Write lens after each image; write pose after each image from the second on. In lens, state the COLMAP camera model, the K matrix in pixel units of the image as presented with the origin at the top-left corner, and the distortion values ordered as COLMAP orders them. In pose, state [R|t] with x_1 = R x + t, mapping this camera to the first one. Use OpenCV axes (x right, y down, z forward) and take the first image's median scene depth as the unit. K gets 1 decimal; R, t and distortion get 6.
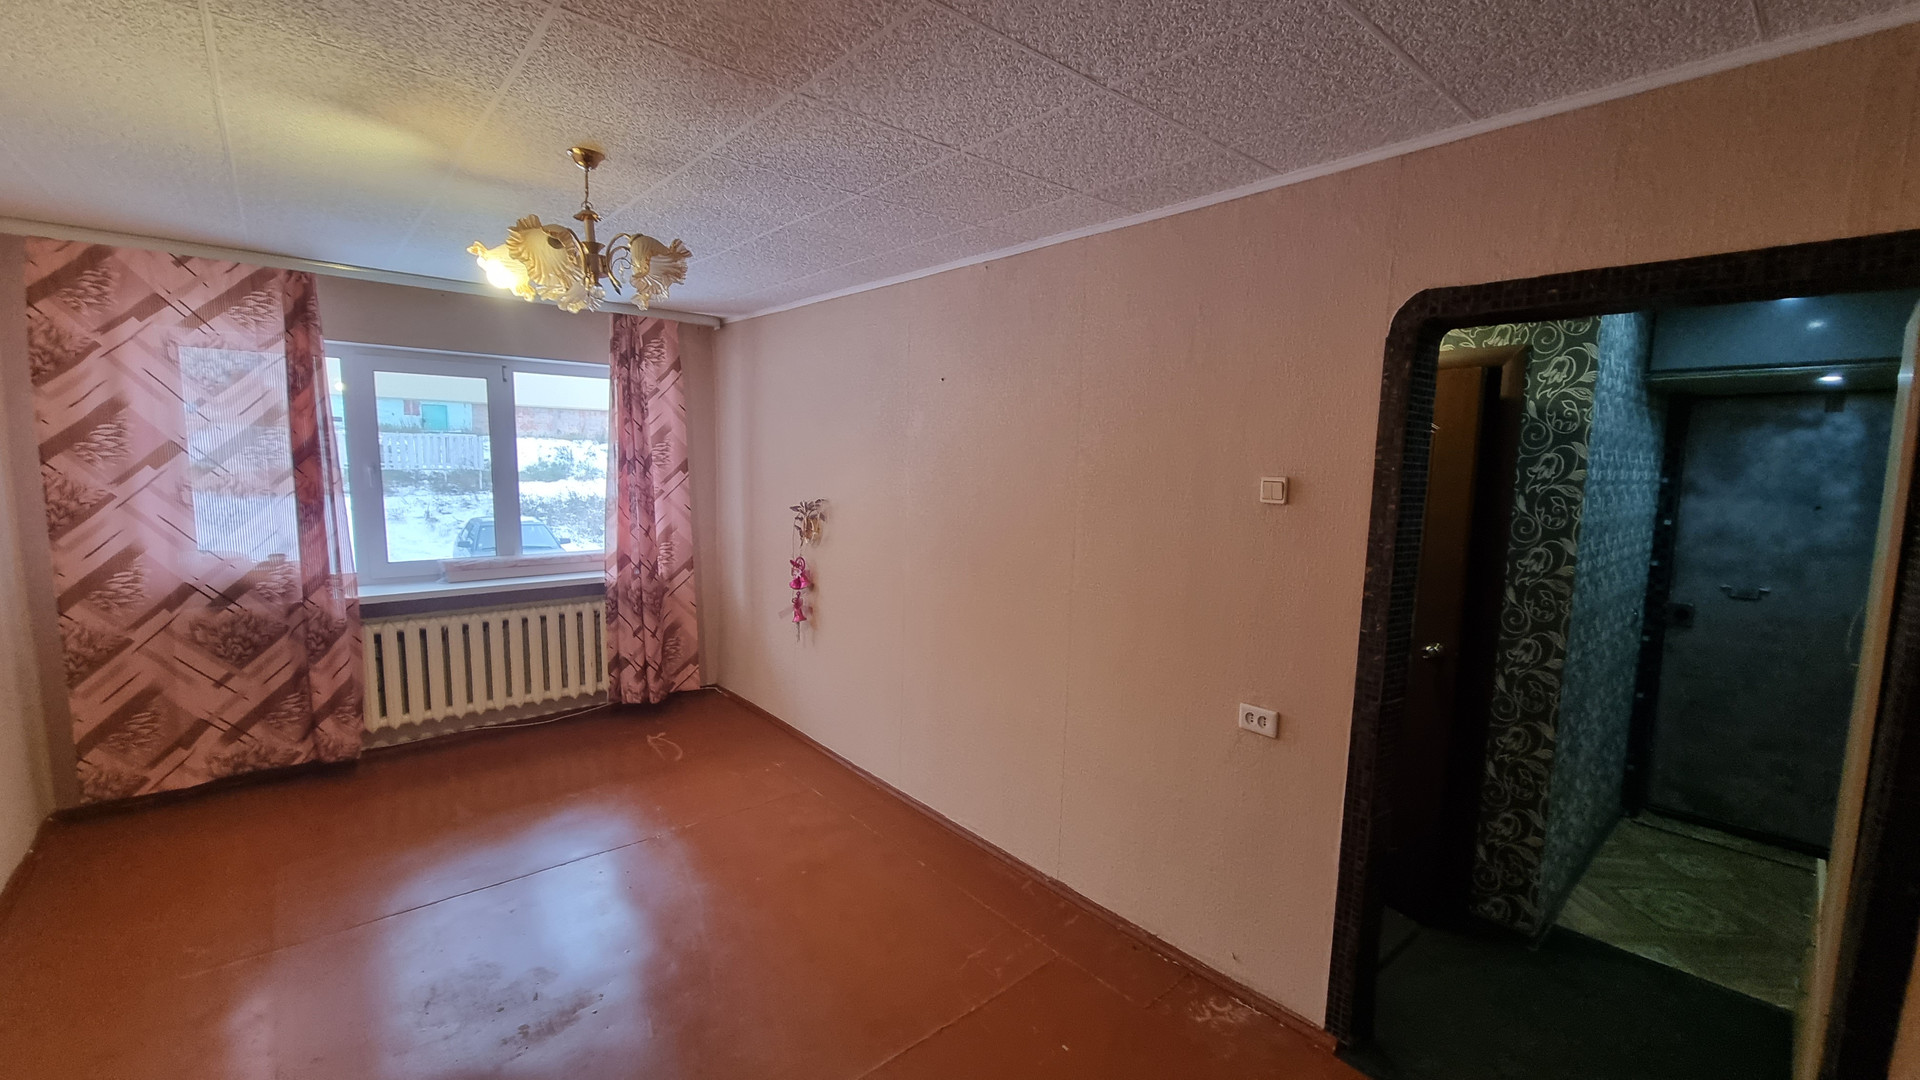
lens RADIAL K [[777.8, 0, 959.1], [0, 777.8, 543.8], [0, 0, 1]] dist [0.009992, -0.002314]
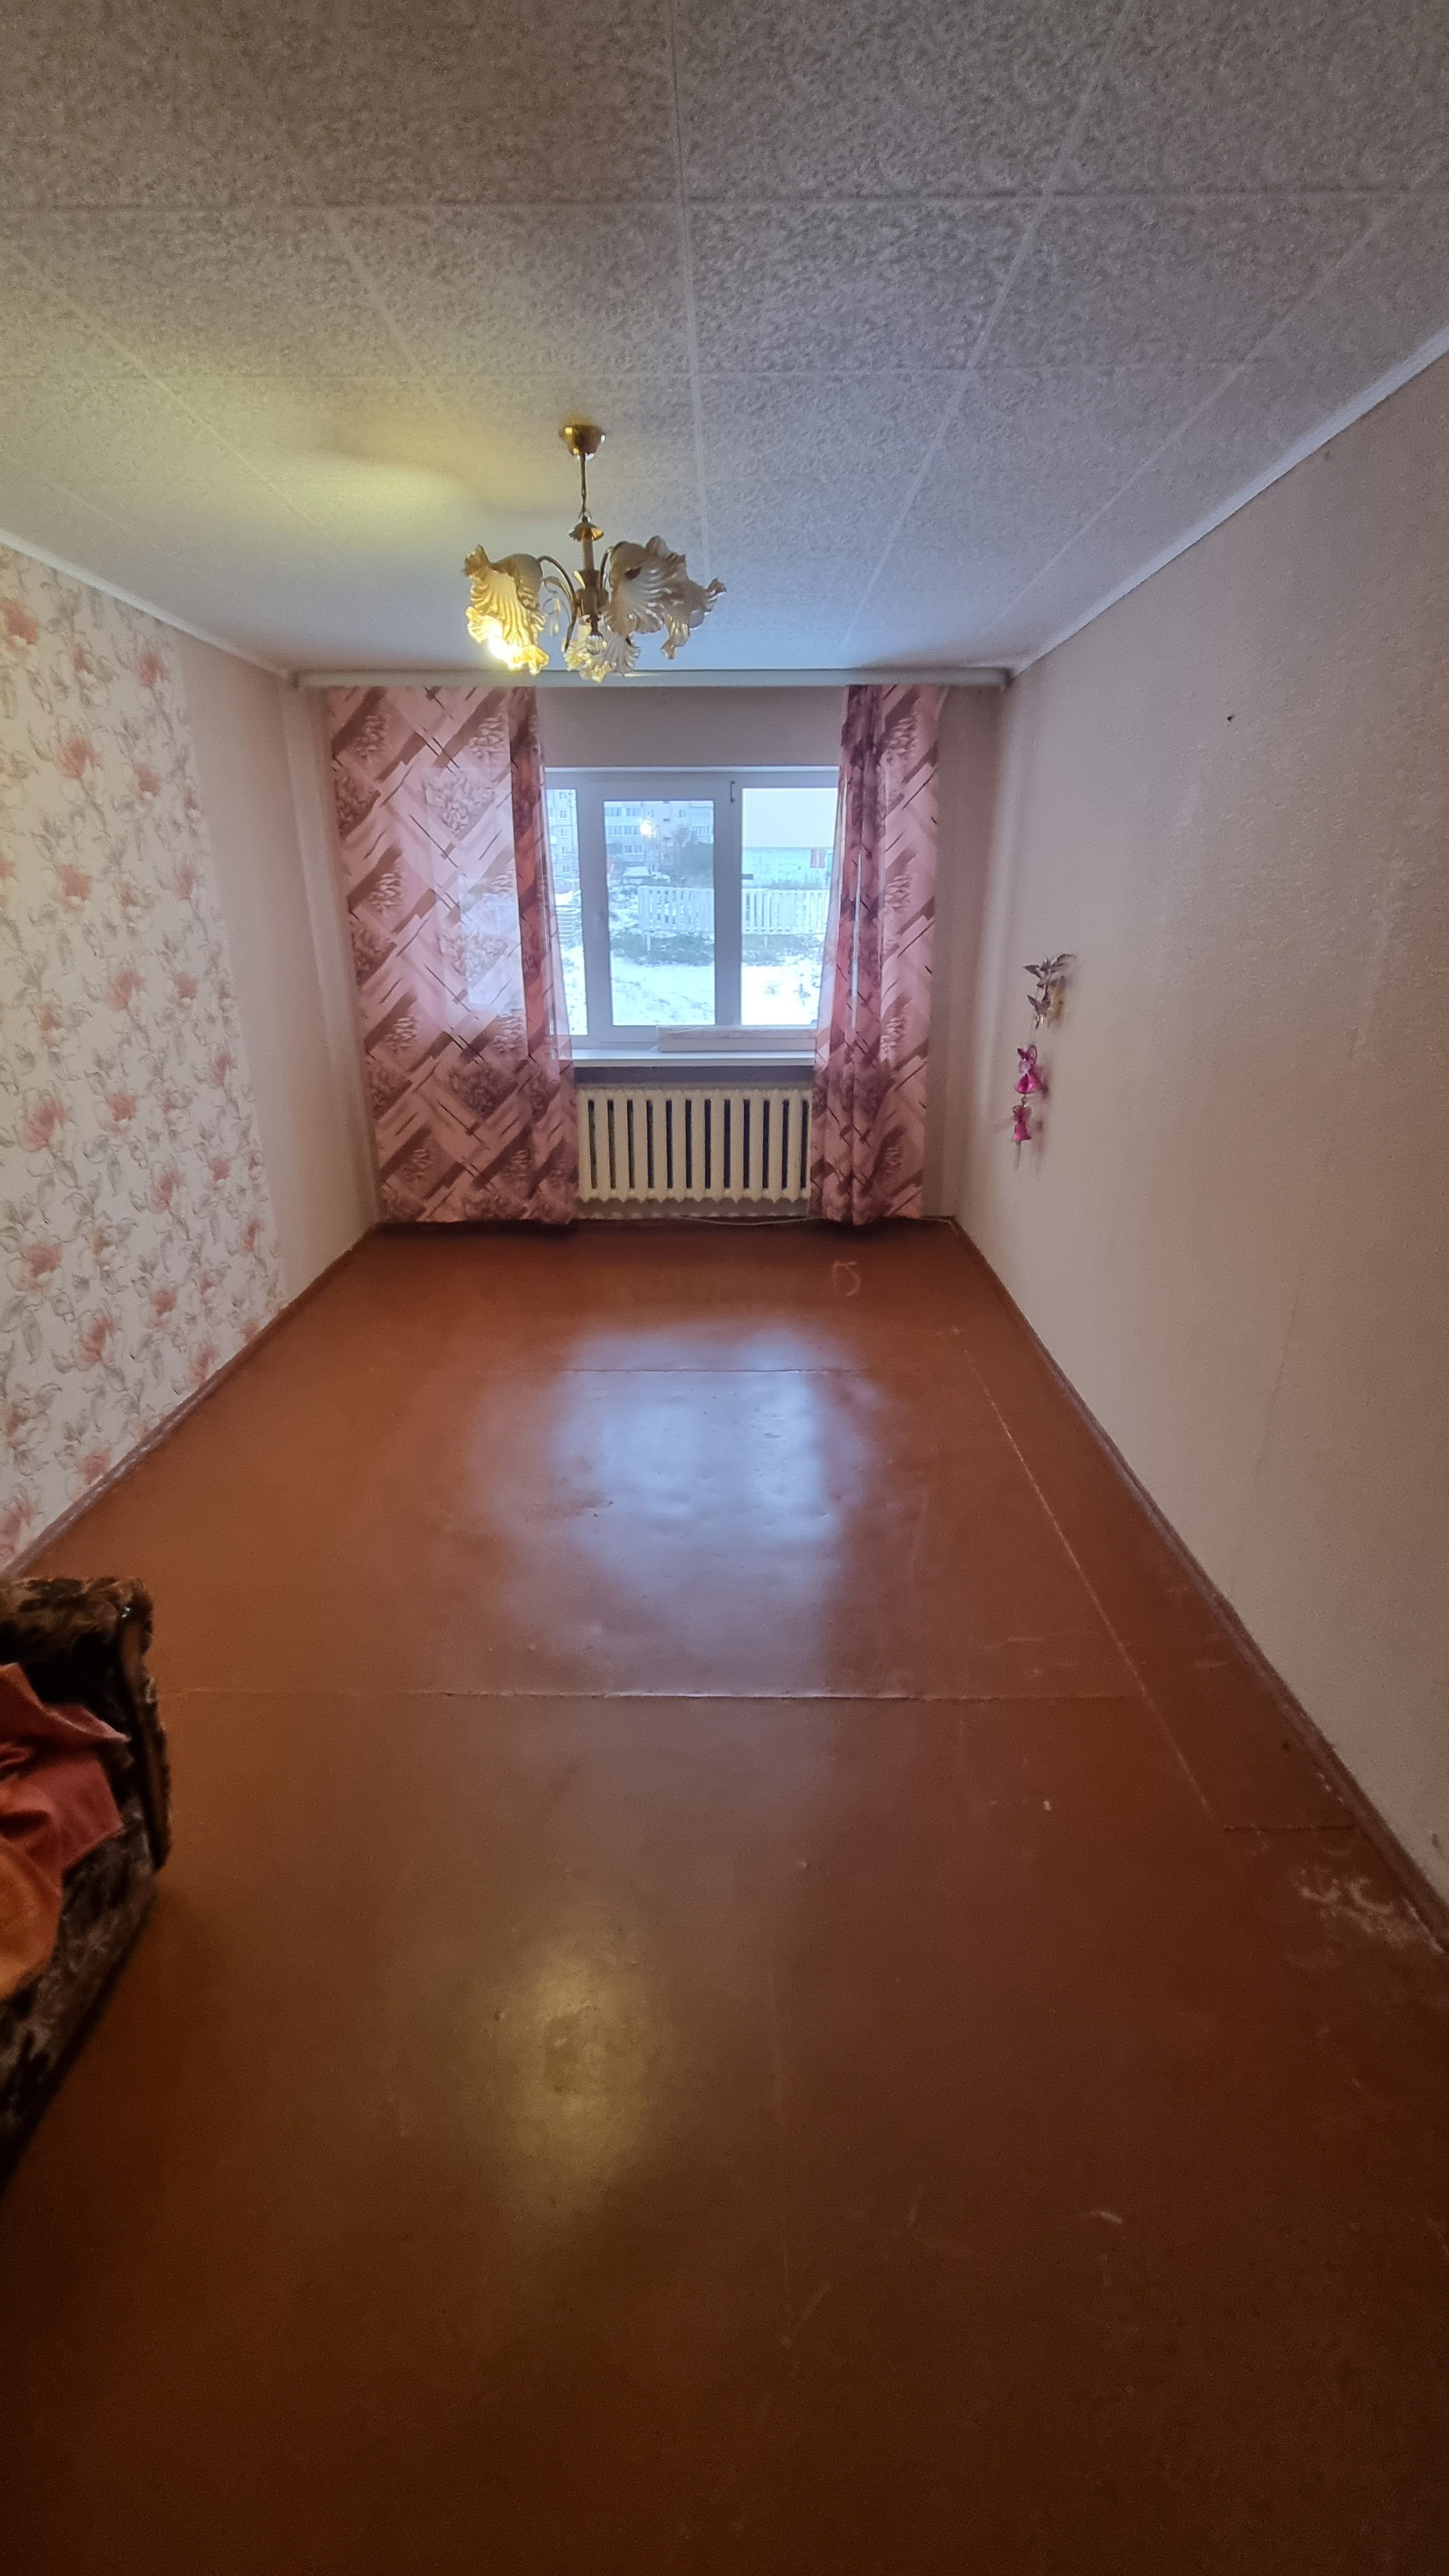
lens RADIAL K [[1043.5, 0, 724.9], [0, 1043.5, 1292.0], [0, 0, 1]] dist [0.009992, -0.002314]
pose [[0.750266, 0.206623, -0.628019, 0.238194], [-0.055112, 0.966149, 0.252030, 0.012089], [0.658835, -0.154478, 0.736256, 0.144555]]
